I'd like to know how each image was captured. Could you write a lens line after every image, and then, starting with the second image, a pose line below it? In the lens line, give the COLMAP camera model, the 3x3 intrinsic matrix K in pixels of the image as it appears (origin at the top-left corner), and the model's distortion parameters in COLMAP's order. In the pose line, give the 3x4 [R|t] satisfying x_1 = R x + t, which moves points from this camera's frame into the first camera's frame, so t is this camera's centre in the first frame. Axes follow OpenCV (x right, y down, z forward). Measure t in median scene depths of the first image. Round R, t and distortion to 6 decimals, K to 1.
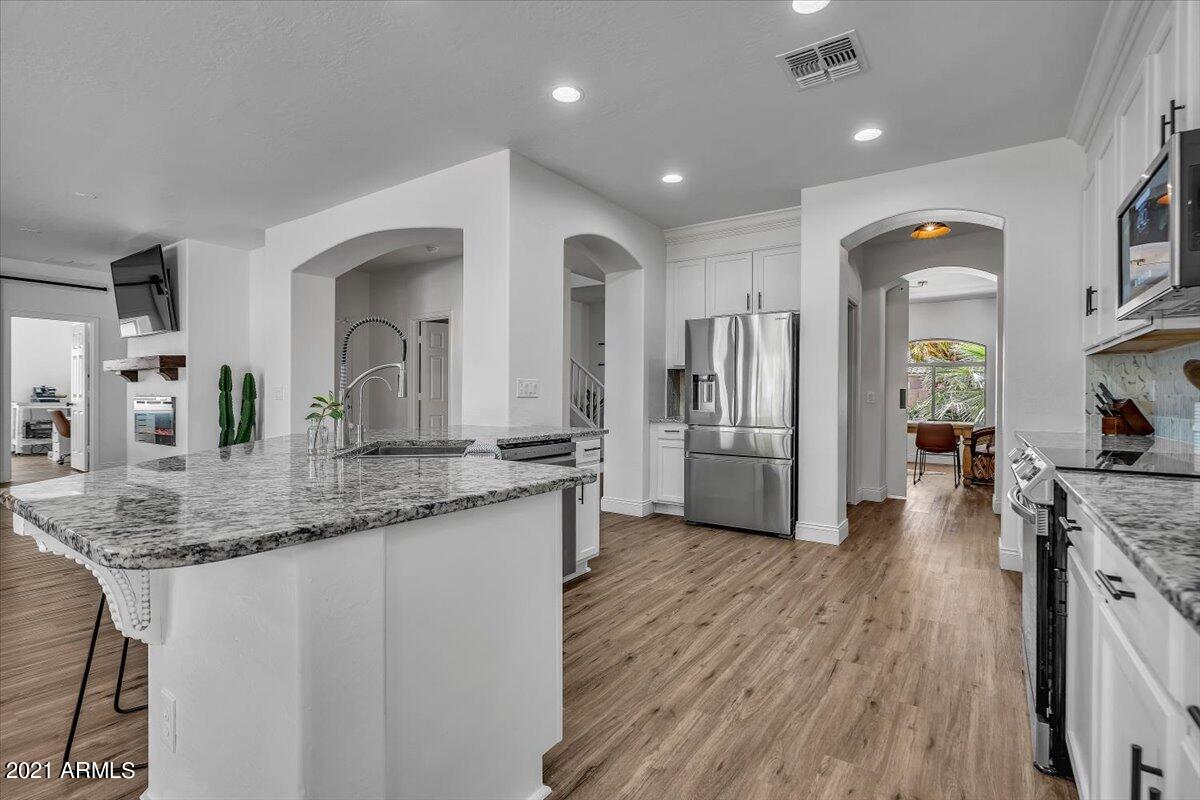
lens RADIAL K [[559.0, 0, 607.6], [0, 559.0, 398.7], [0, 0, 1]] dist [-0.001937, 0.000355]
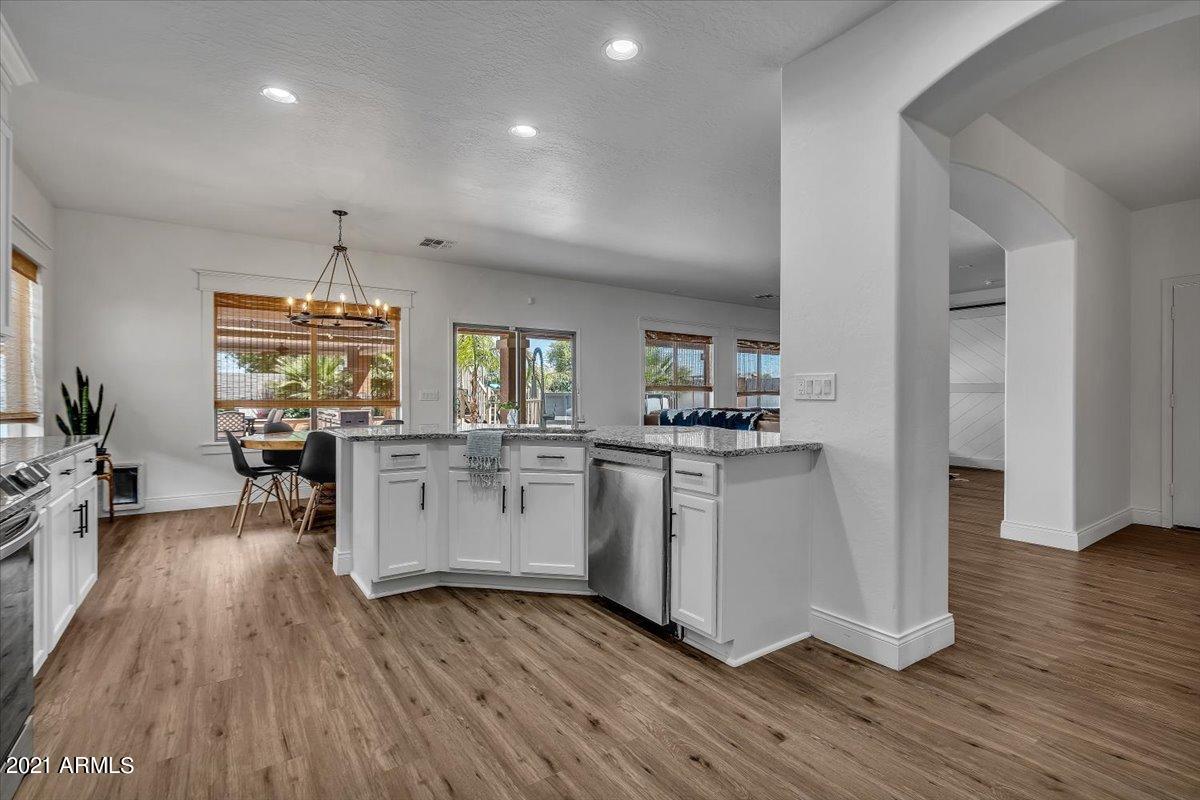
lens RADIAL K [[559.0, 0, 601.2], [0, 559.0, 398.6], [0, 0, 1]] dist [-0.001937, 0.000355]
pose [[-0.366658, -0.001973, -0.930354, 0.860152], [-0.009123, 0.999957, 0.001475, -0.002549], [0.930311, 0.009029, -0.366660, 1.499195]]
